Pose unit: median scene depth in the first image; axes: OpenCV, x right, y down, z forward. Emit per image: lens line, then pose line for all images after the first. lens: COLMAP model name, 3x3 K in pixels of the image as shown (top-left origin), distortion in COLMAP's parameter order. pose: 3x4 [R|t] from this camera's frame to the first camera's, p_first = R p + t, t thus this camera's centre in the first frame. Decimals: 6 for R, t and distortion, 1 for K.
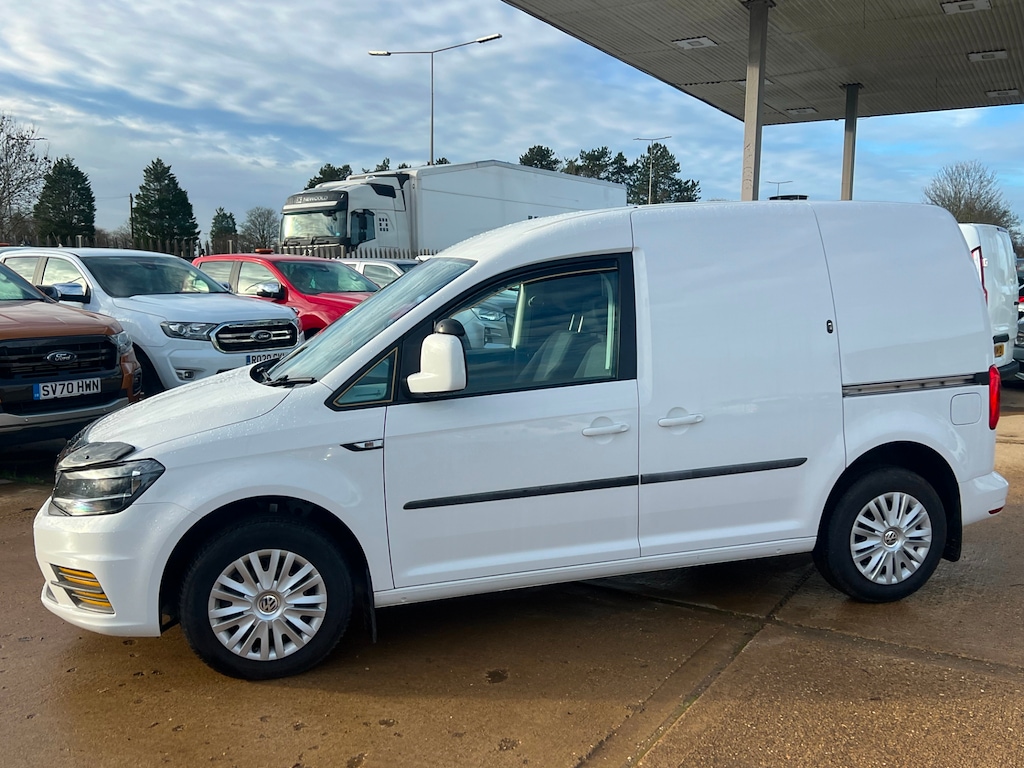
lens RADIAL K [[922.0, 0, 515.0], [0, 922.0, 388.8], [0, 0, 1]] dist [0.050564, -0.052473]
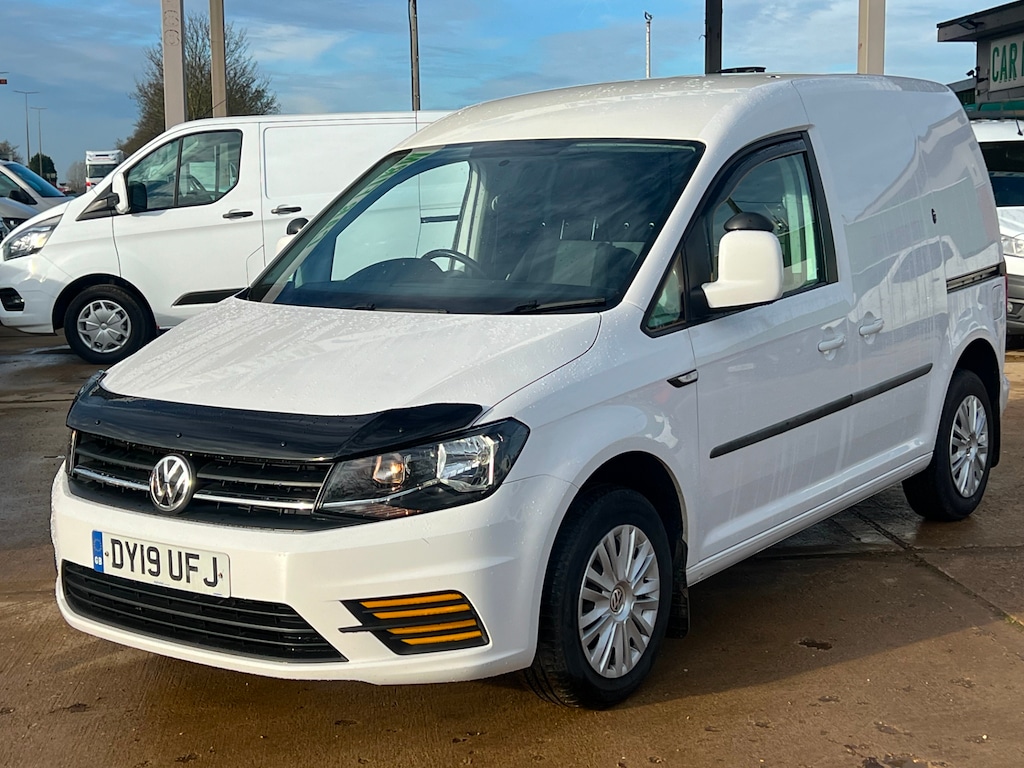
lens RADIAL K [[1558.7, 0, 498.5], [0, 1558.7, 380.6], [0, 0, 1]] dist [0.089156, 0.000000]
pose [[0.790779, -0.088831, 0.605622, -0.931358], [0.089013, 0.995584, 0.029803, 0.009024], [-0.605595, 0.030340, 0.795194, 0.047775]]
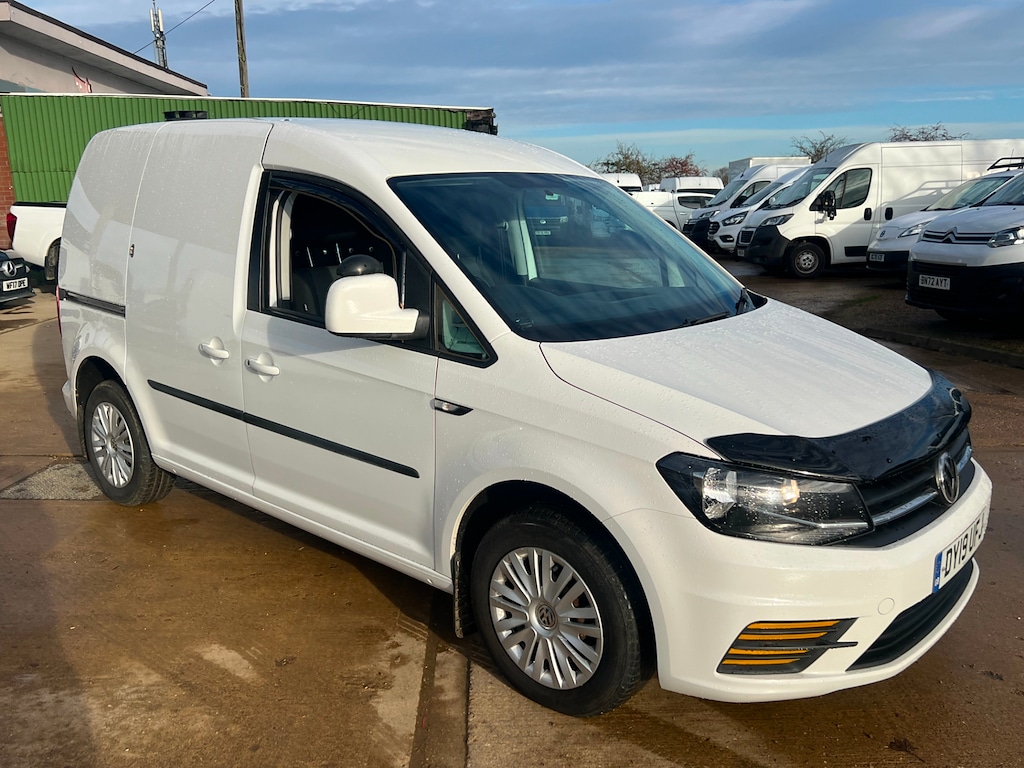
lens RADIAL K [[886.8, 0, 518.7], [0, 886.8, 388.9], [0, 0, 1]] dist [0.050067, -0.053829]
pose [[-0.551537, -0.169773, 0.816691, -0.835219], [0.112011, 0.955128, 0.274196, -0.189156], [-0.826596, 0.242708, -0.507772, 1.571089]]
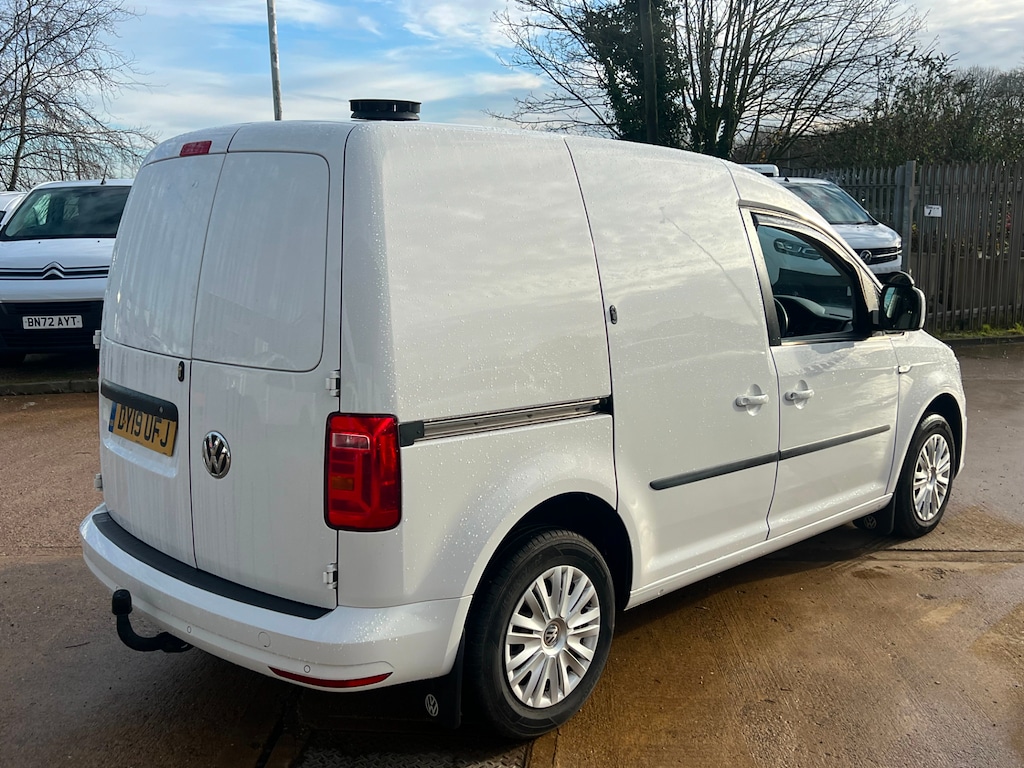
lens RADIAL K [[1008.8, 0, 527.9], [0, 1008.8, 373.2], [0, 0, 1]] dist [0.032776, 0.000000]
pose [[-0.864284, 0.086313, -0.495543, 0.679433], [-0.053684, 0.963712, 0.261490, -0.268359], [0.500131, 0.252604, -0.828288, 2.011372]]
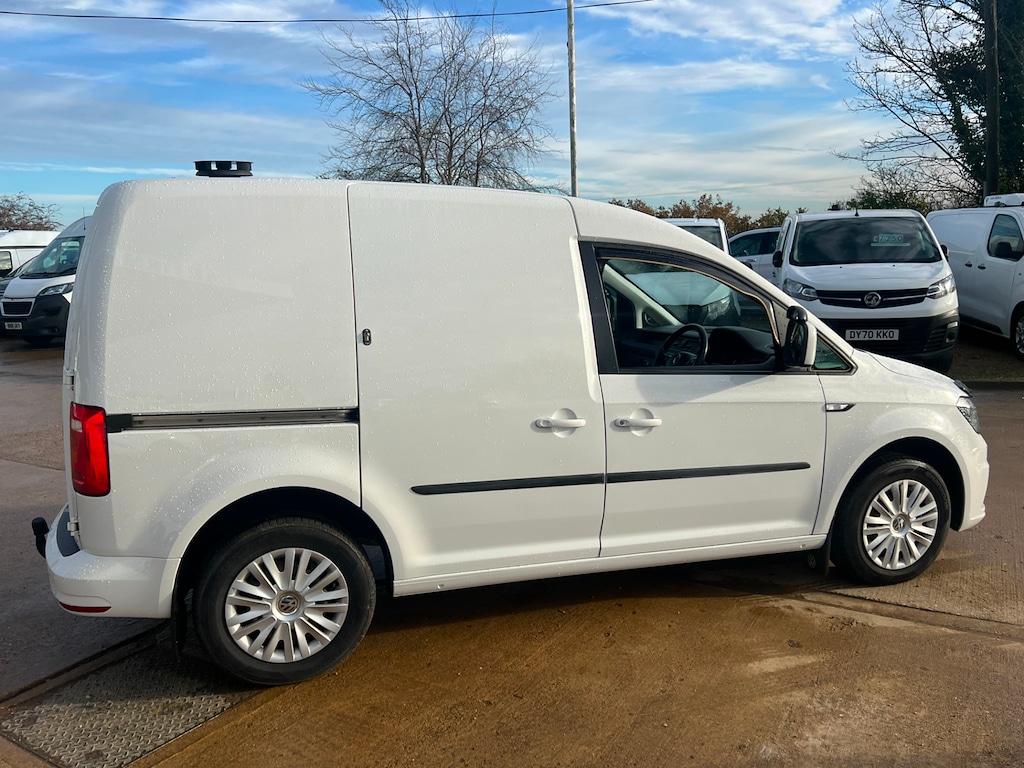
lens RADIAL K [[841.3, 0, 533.7], [0, 841.3, 379.2], [0, 0, 1]] dist [0.050305, -0.055467]
pose [[-0.997758, 0.026850, -0.061308, 0.129229], [0.009295, 0.962718, 0.270346, -0.277191], [0.066281, 0.269170, -0.960809, 2.127946]]
